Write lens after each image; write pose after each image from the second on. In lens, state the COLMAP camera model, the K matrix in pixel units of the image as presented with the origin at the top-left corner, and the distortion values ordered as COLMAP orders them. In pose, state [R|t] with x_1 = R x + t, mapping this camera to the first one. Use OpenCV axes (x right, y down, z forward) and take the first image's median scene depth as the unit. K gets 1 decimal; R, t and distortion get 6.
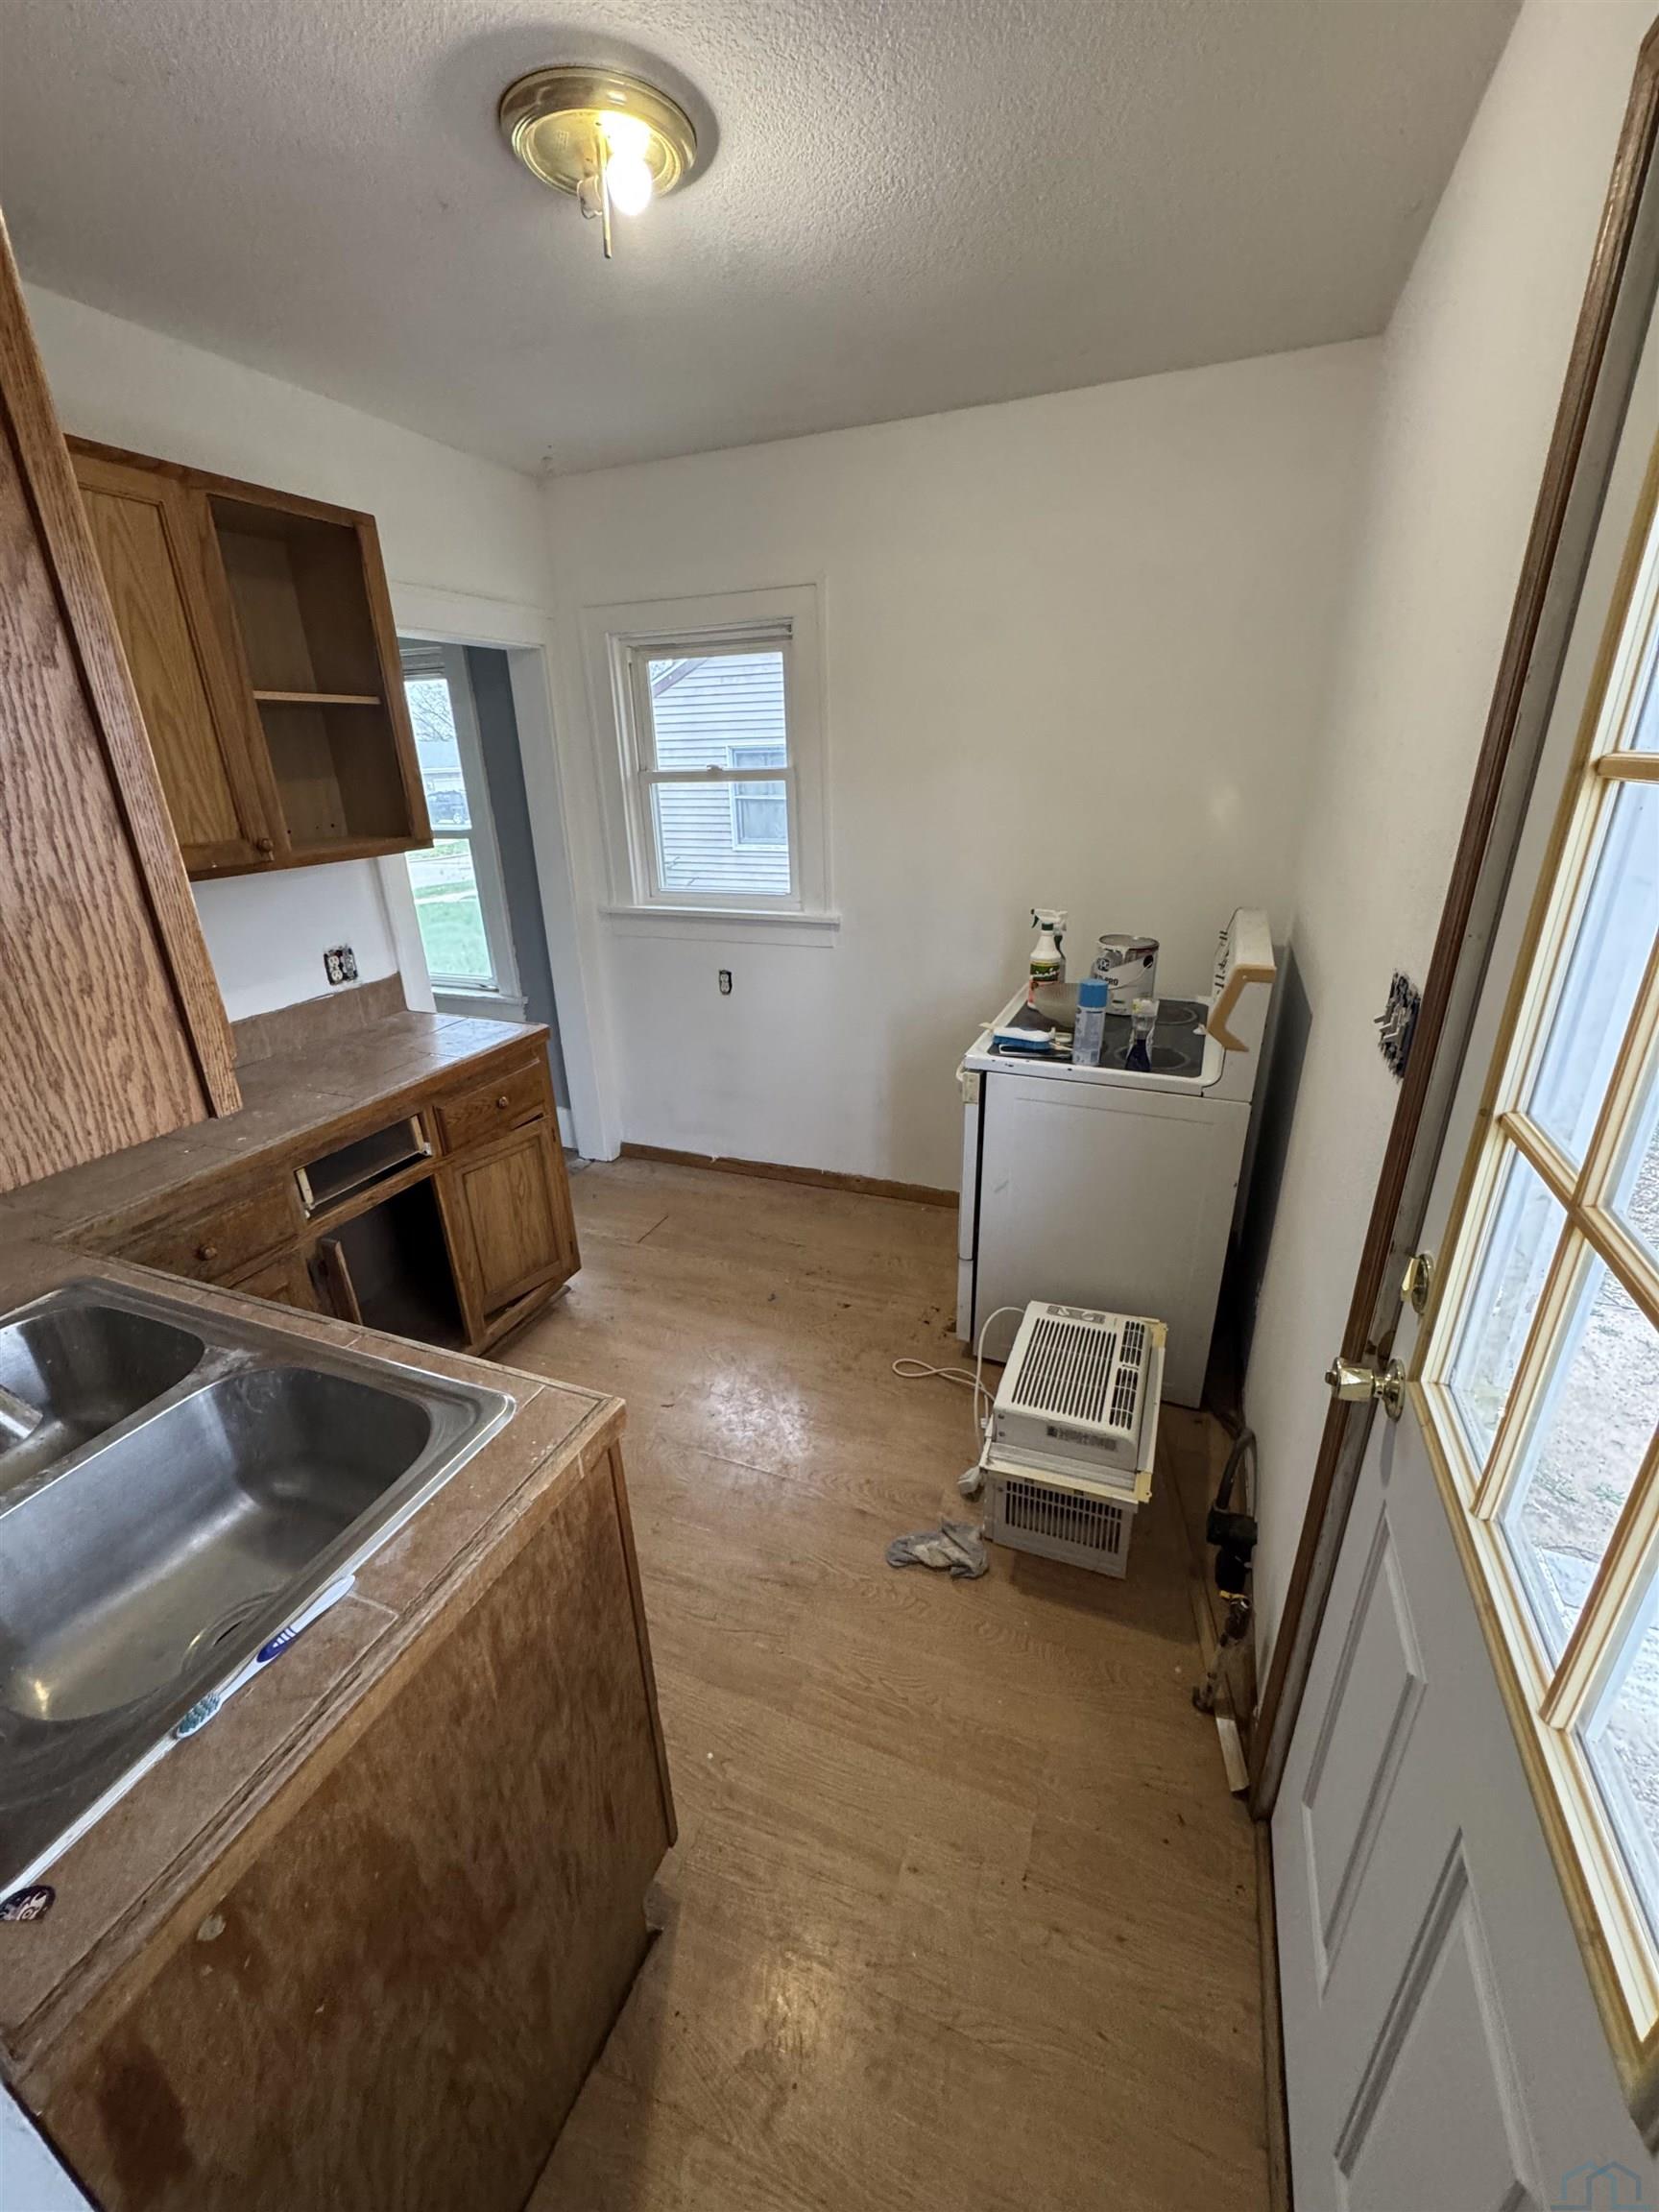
lens RADIAL K [[881.7, 0, 832.5], [0, 881.7, 1101.3], [0, 0, 1]] dist [-0.000814, 0.000049]
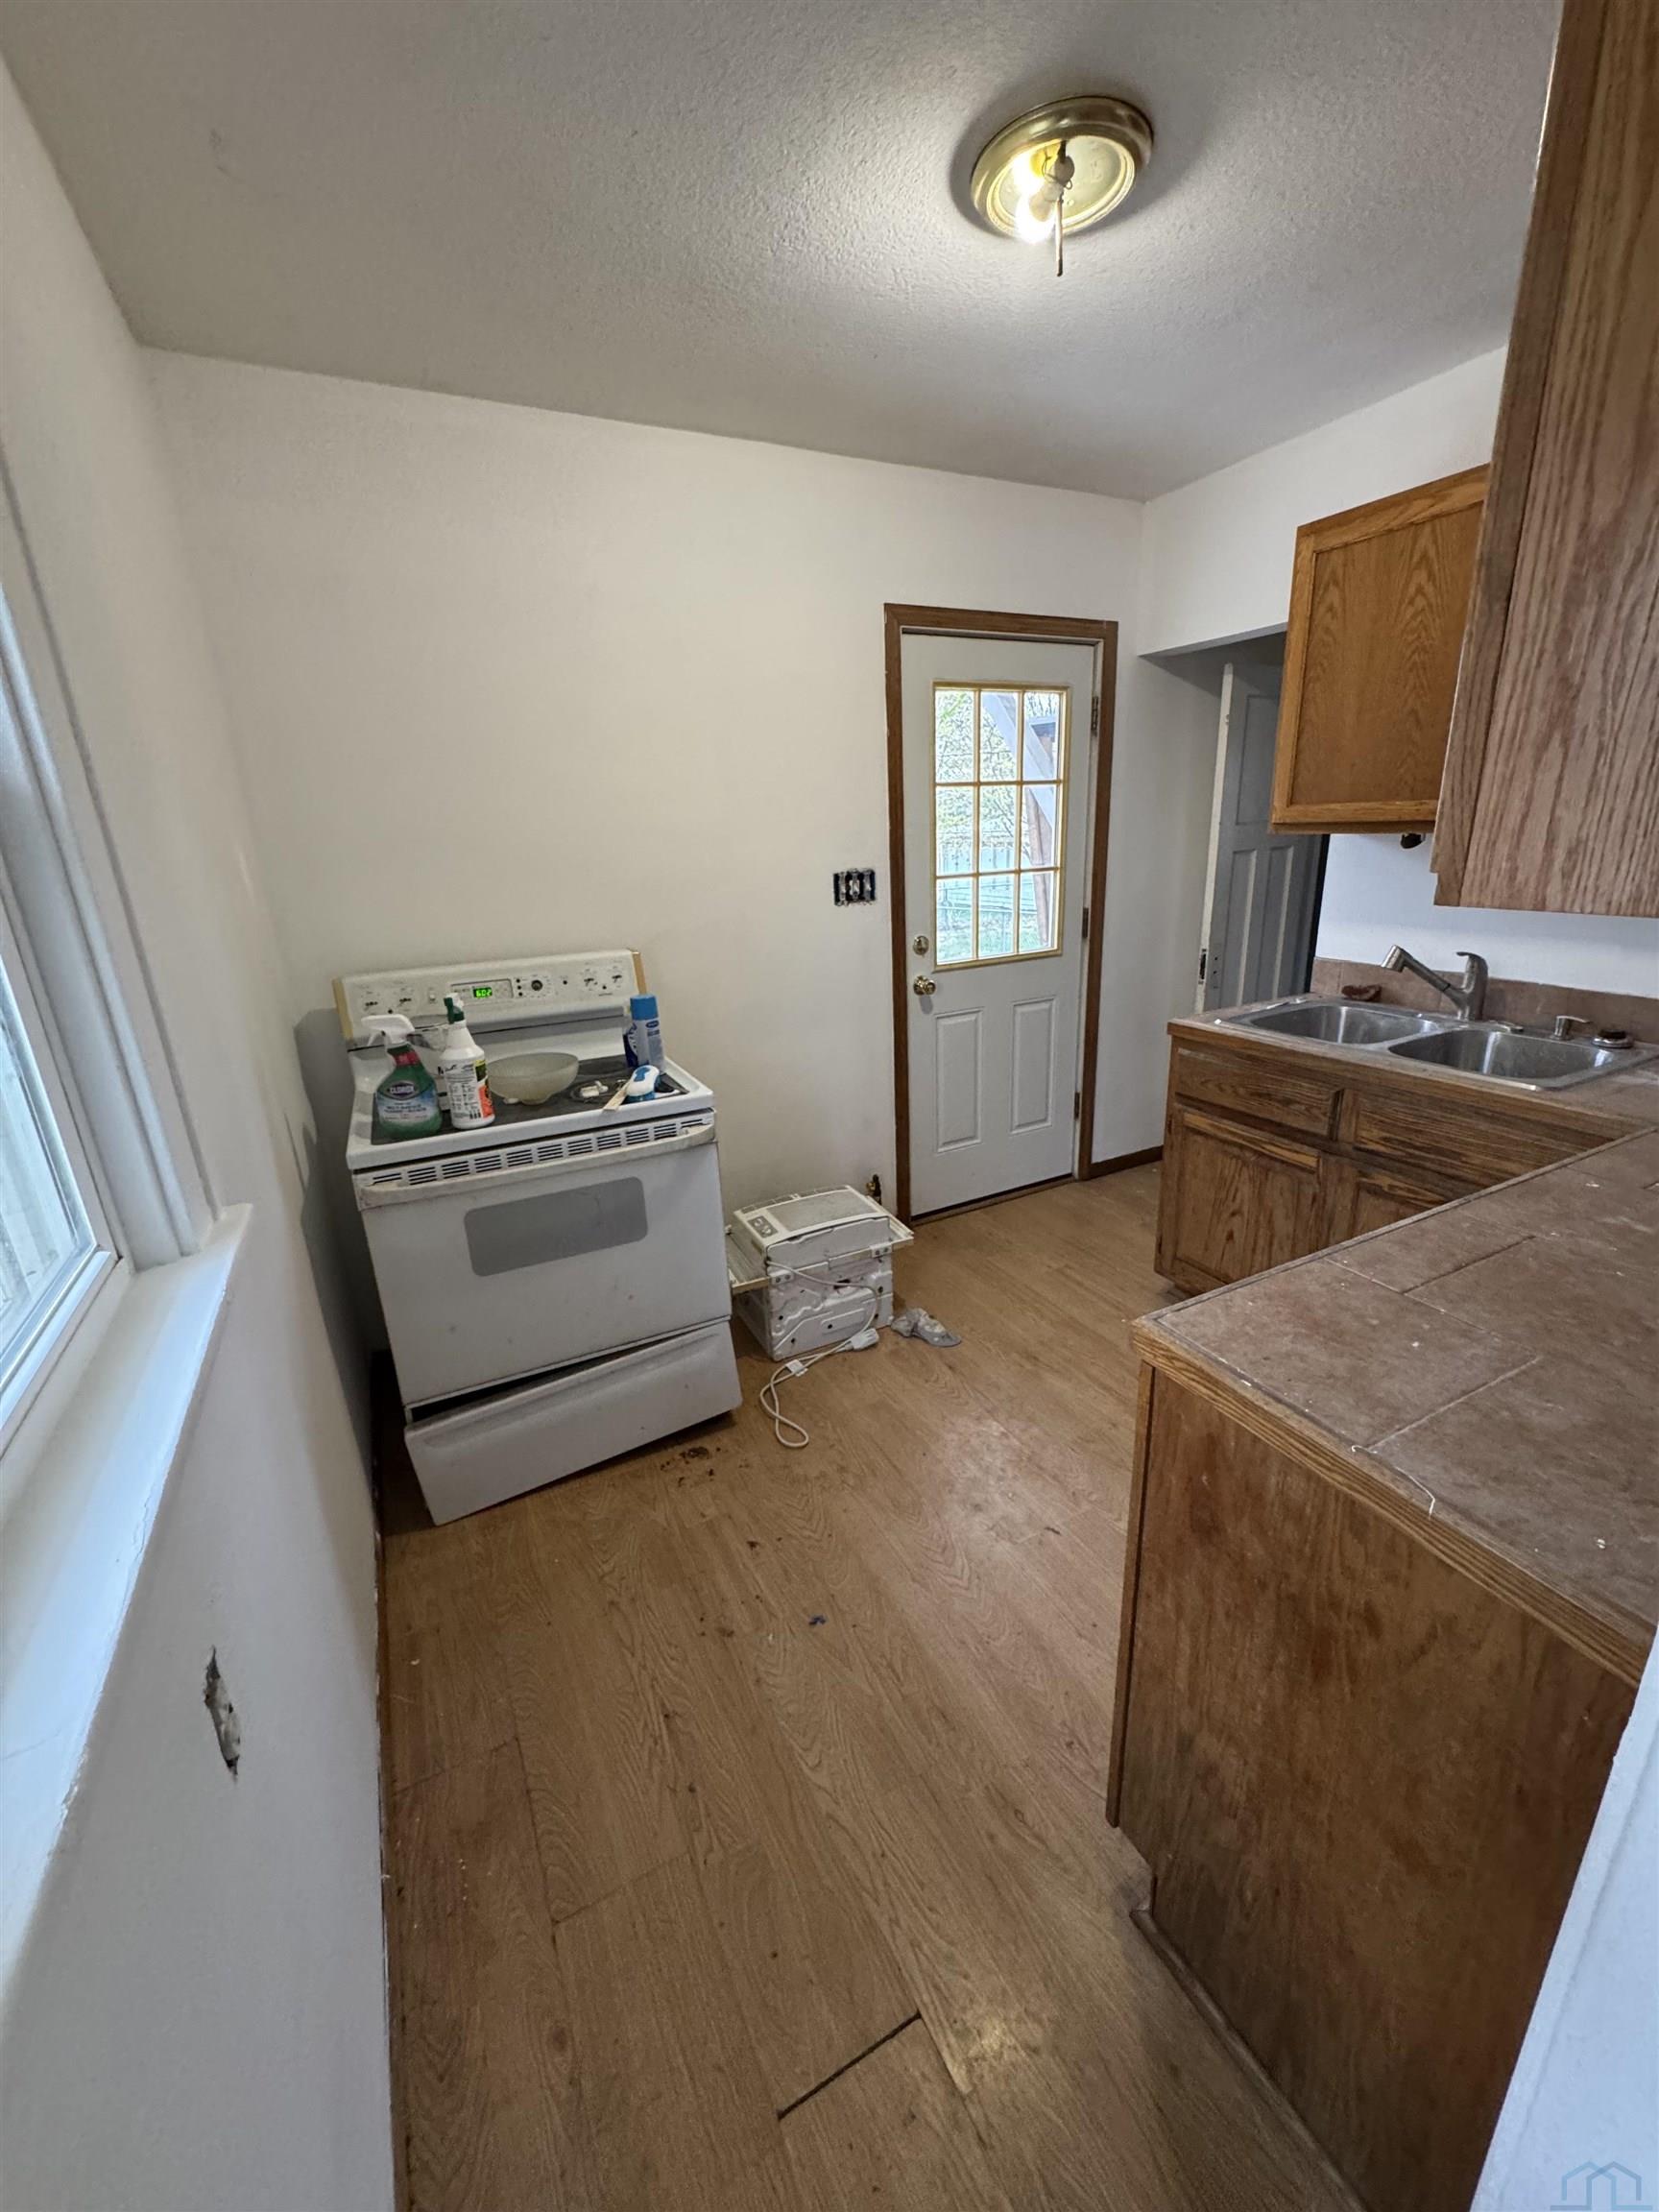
lens RADIAL K [[881.7, 0, 825.6], [0, 881.7, 1100.3], [0, 0, 1]] dist [-0.000814, 0.000049]
pose [[-0.747565, -0.151170, 0.646757, -0.517910], [0.301084, 0.790829, 0.532859, -0.487863], [-0.592026, 0.593075, -0.545681, 1.390827]]
